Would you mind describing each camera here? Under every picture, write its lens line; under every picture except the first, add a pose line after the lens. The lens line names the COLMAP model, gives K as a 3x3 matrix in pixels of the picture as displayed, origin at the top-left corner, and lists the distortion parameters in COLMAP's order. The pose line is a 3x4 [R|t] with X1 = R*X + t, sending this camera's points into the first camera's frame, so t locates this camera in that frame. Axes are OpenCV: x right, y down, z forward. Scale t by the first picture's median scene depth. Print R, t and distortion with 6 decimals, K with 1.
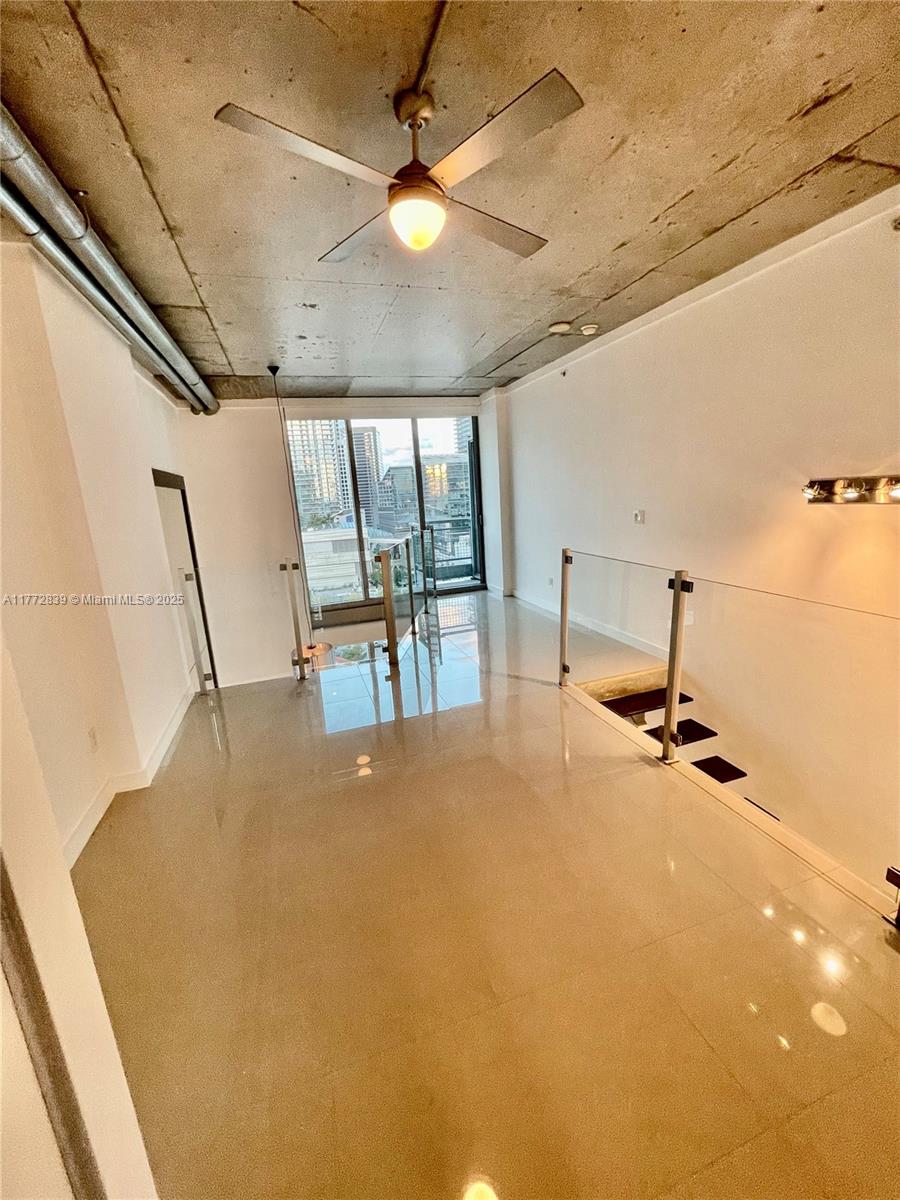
lens RADIAL K [[484.4, 0, 451.6], [0, 484.4, 597.9], [0, 0, 1]] dist [-0.000648, -0.000022]
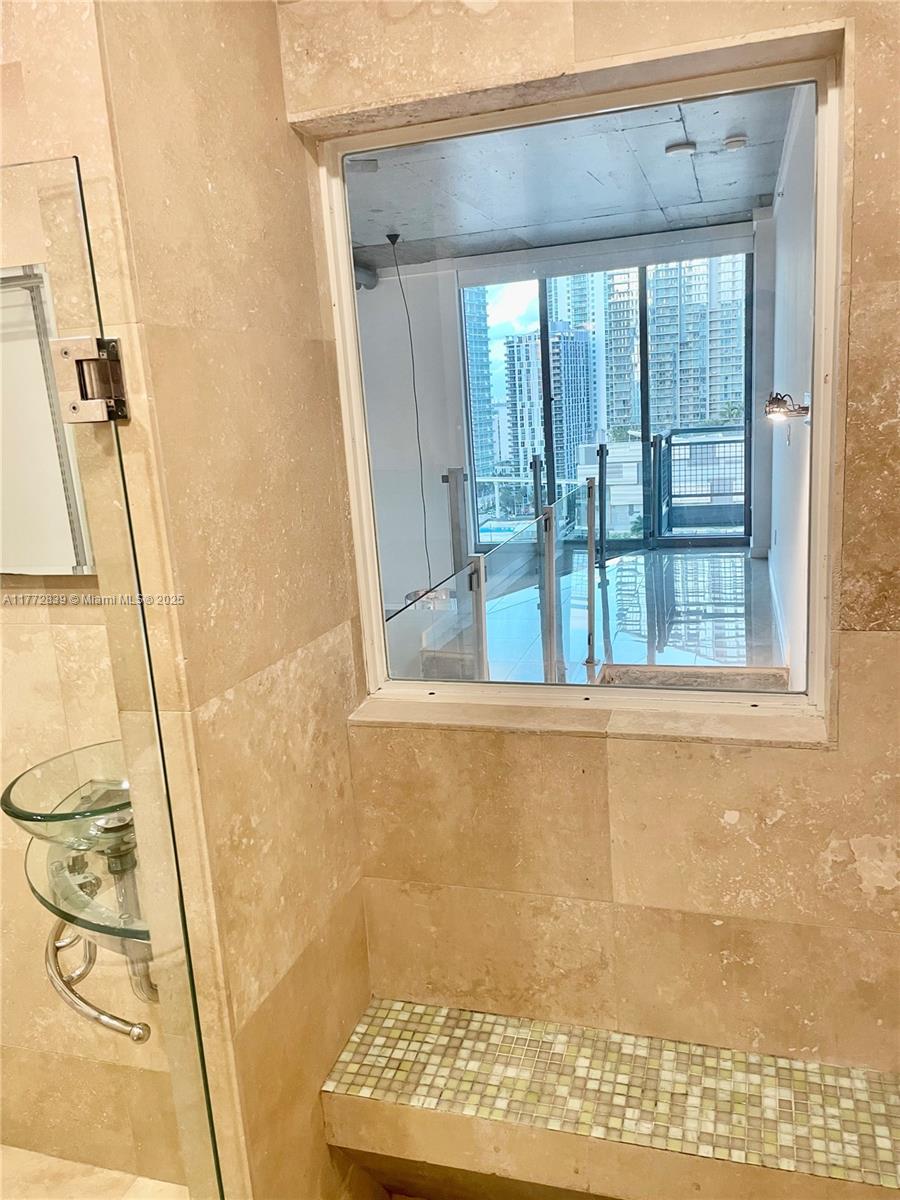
lens RADIAL K [[901.3, 0, 454.6], [0, 901.3, 597.9], [0, 0, 1]] dist [0.091608, -0.123457]
pose [[0.822177, 0.129427, -0.554322, 0.527619], [-0.106576, 0.991588, 0.073448, 0.002813], [0.559166, -0.001310, 0.829055, -0.173011]]
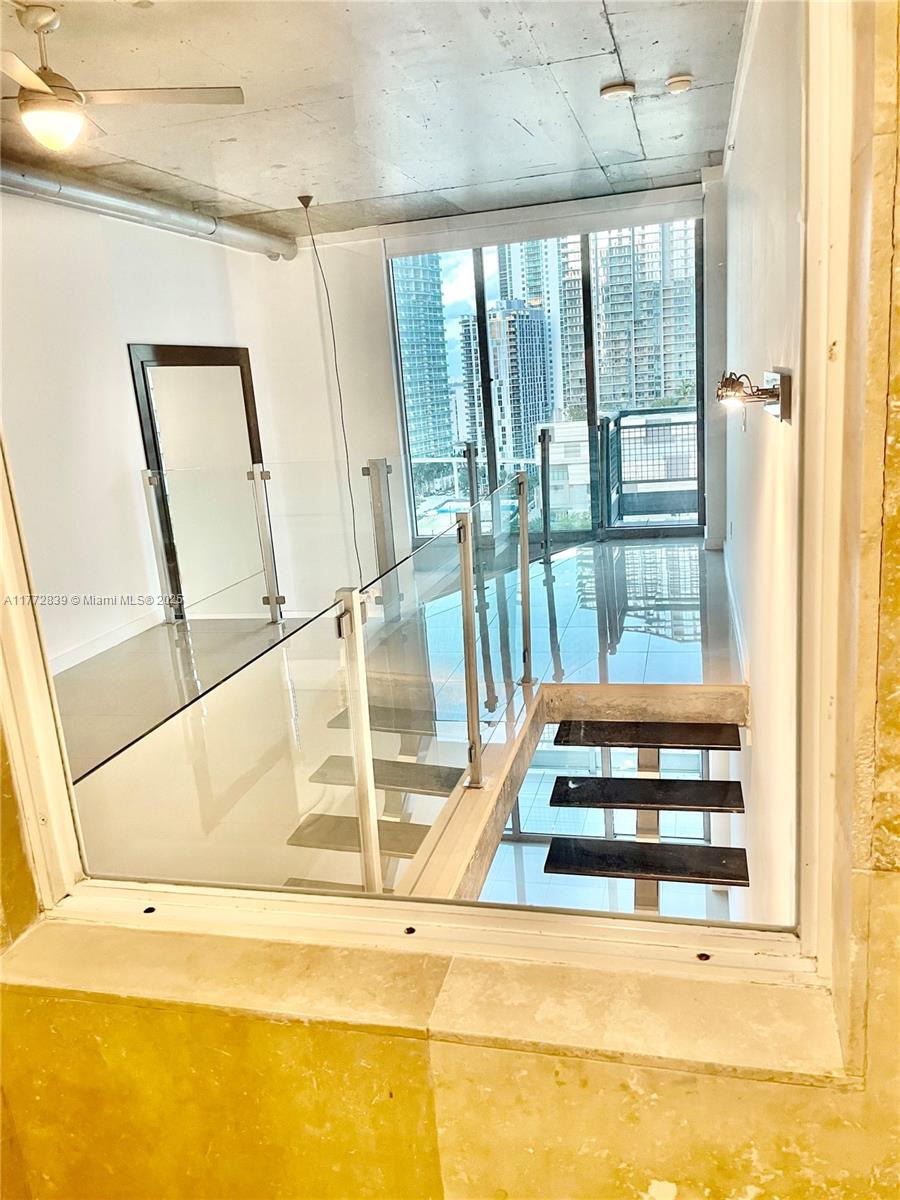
lens RADIAL K [[901.3, 0, 454.6], [0, 901.3, 597.9], [0, 0, 1]] dist [0.091608, -0.123457]
pose [[0.847865, 0.122931, -0.515764, 0.493386], [-0.089188, 0.991957, 0.089814, -0.019839], [0.522657, -0.030150, 0.852010, -0.055518]]
